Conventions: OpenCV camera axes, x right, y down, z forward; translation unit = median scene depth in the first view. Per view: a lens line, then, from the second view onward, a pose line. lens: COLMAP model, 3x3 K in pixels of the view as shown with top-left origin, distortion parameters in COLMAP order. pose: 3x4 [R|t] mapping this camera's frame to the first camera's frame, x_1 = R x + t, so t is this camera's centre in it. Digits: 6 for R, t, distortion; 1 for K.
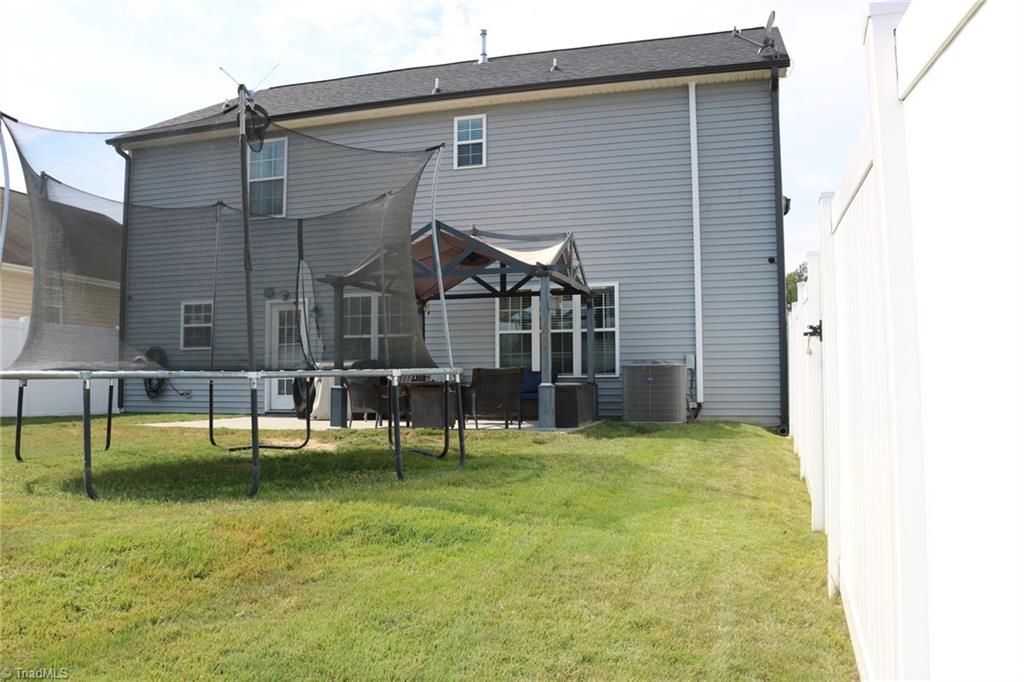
lens RADIAL K [[879.0, 0, 512.0], [0, 879.0, 341.0], [0, 0, 1]] dist [-0.161451, 0.010989]
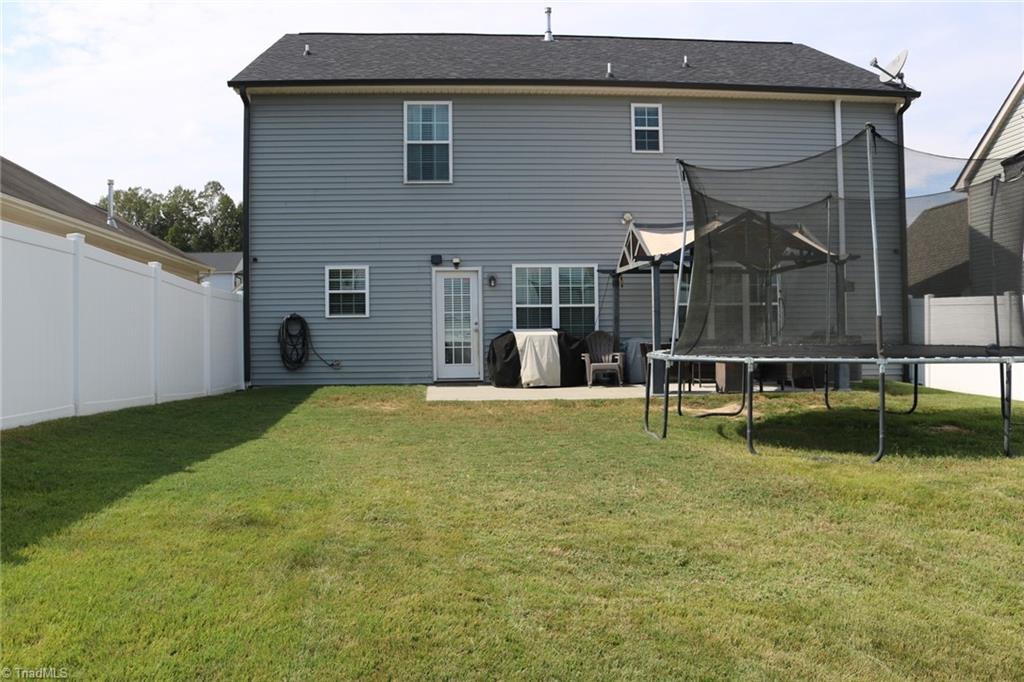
lens RADIAL K [[879.0, 0, 512.0], [0, 879.0, 341.0], [0, 0, 1]] dist [-0.161451, 0.010989]
pose [[0.930110, -0.006445, 0.367225, -0.591313], [-0.013168, 0.998618, 0.050877, -0.016340], [-0.367046, -0.052157, 0.928740, 0.044653]]
